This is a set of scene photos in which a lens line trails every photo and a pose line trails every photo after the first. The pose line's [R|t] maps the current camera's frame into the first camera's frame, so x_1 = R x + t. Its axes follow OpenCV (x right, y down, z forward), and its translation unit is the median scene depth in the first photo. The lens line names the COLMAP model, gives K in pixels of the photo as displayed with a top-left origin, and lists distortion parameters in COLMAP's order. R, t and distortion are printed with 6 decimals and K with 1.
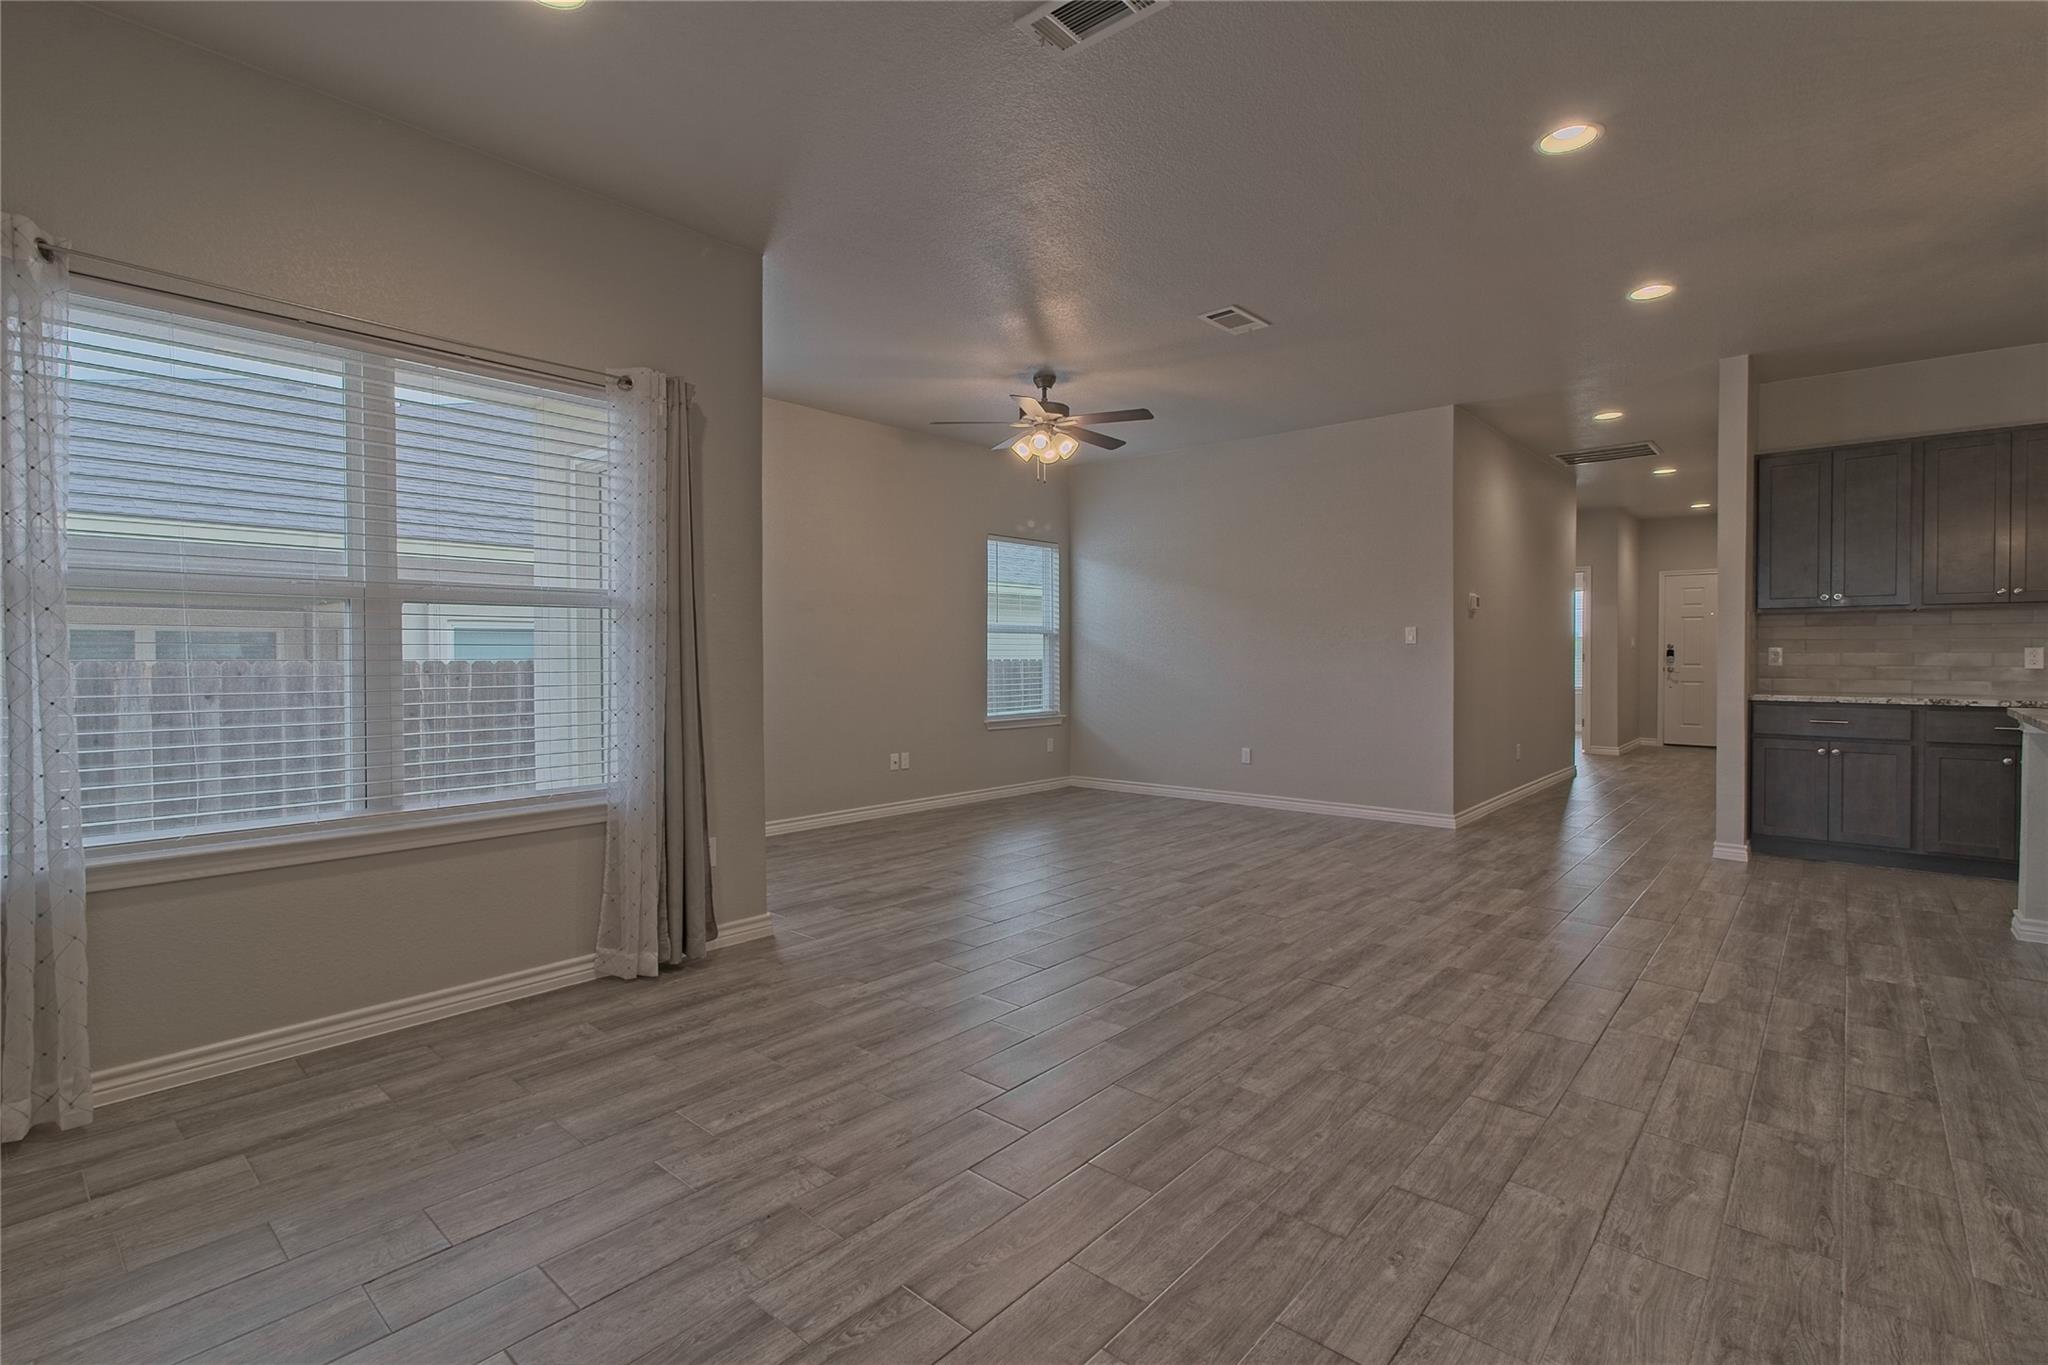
lens RADIAL K [[946.6, 0, 1019.2], [0, 946.6, 669.6], [0, 0, 1]] dist [-0.009139, 0.008185]
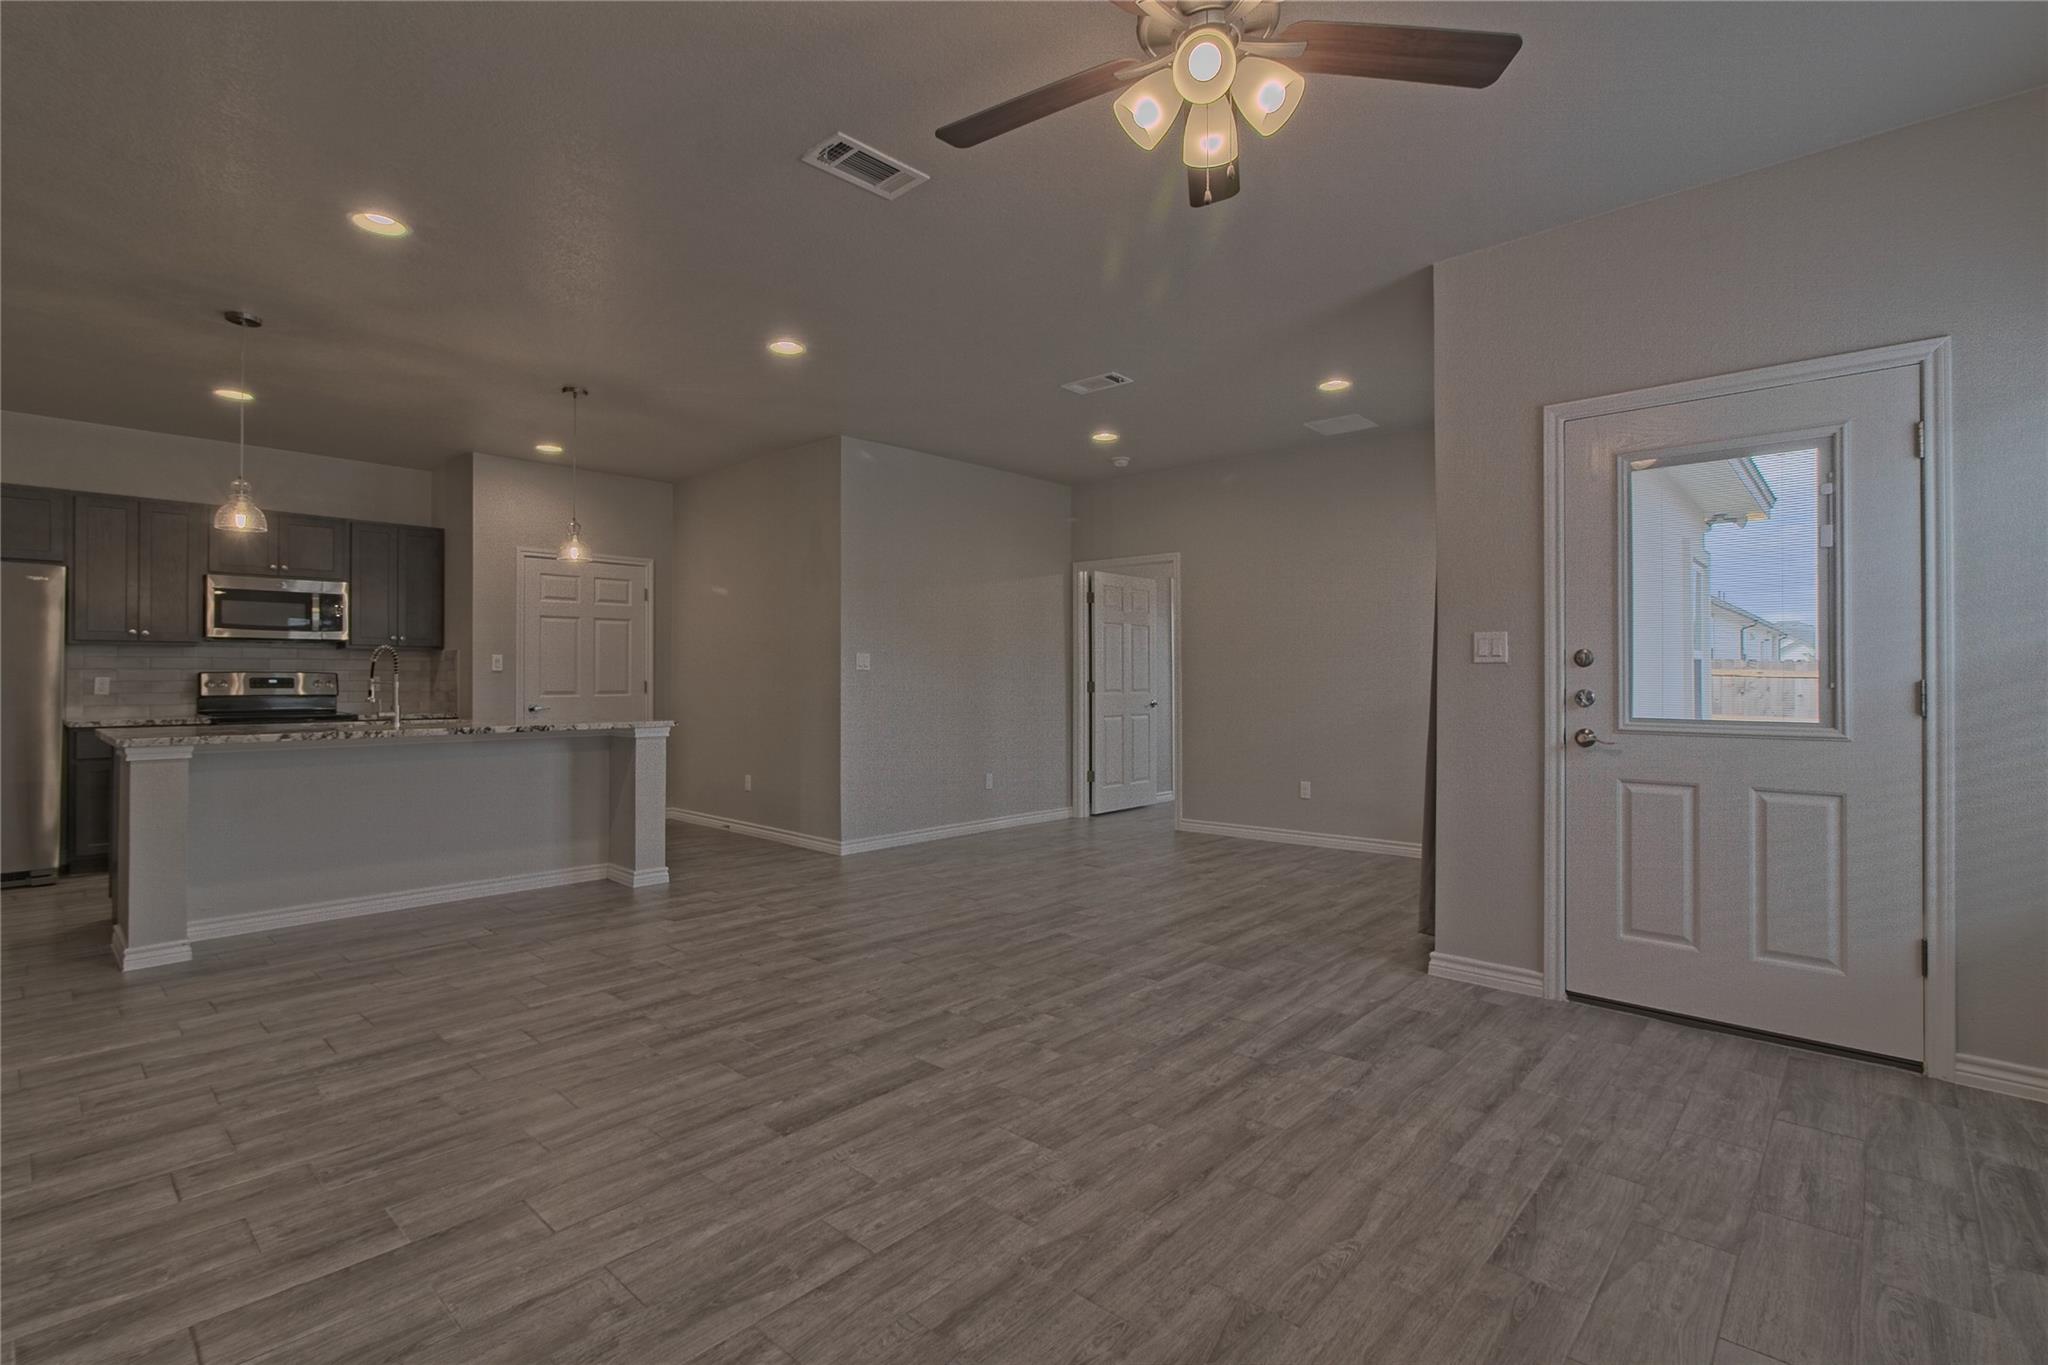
lens RADIAL K [[946.6, 0, 1019.2], [0, 946.6, 669.6], [0, 0, 1]] dist [-0.009139, 0.008185]
pose [[-0.999756, 0.002338, 0.021946, 0.149306], [0.002483, 0.999975, 0.006594, -0.039281], [-0.021930, 0.006647, -0.999737, 2.250955]]
